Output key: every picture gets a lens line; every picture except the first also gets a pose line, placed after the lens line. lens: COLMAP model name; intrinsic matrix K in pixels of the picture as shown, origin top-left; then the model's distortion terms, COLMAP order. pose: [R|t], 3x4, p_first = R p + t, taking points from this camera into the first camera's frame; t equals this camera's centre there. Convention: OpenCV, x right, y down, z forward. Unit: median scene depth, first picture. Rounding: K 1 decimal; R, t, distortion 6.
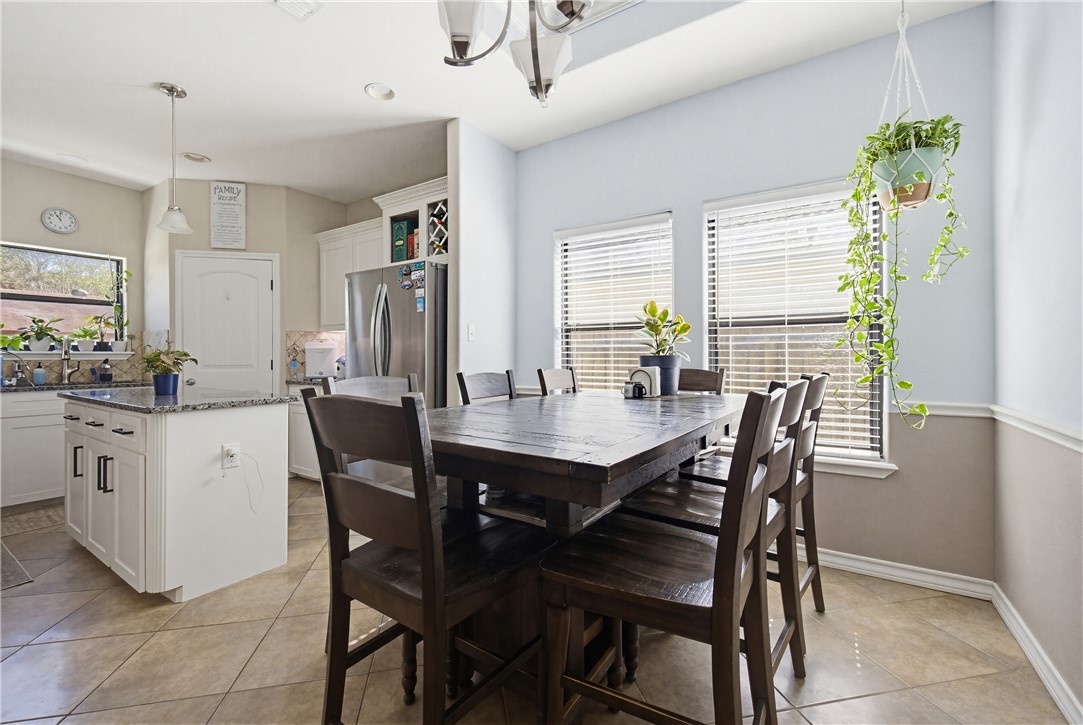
lens RADIAL K [[445.6, 0, 549.2], [0, 445.6, 359.6], [0, 0, 1]] dist [-0.001450, -0.001157]
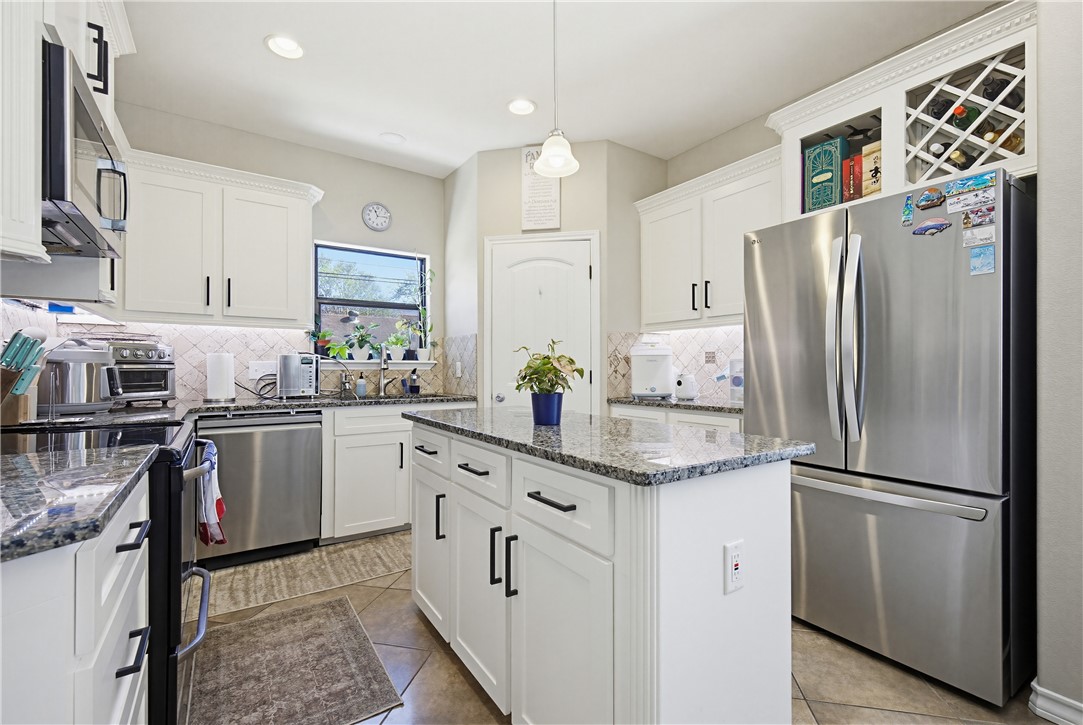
lens RADIAL K [[445.6, 0, 537.7], [0, 445.6, 372.2], [0, 0, 1]] dist [-0.001450, -0.001157]
pose [[0.922149, 0.004903, -0.386805, -0.450910], [-0.003634, 0.999985, 0.004014, 0.000923], [0.386819, -0.002296, 0.922153, 0.289539]]
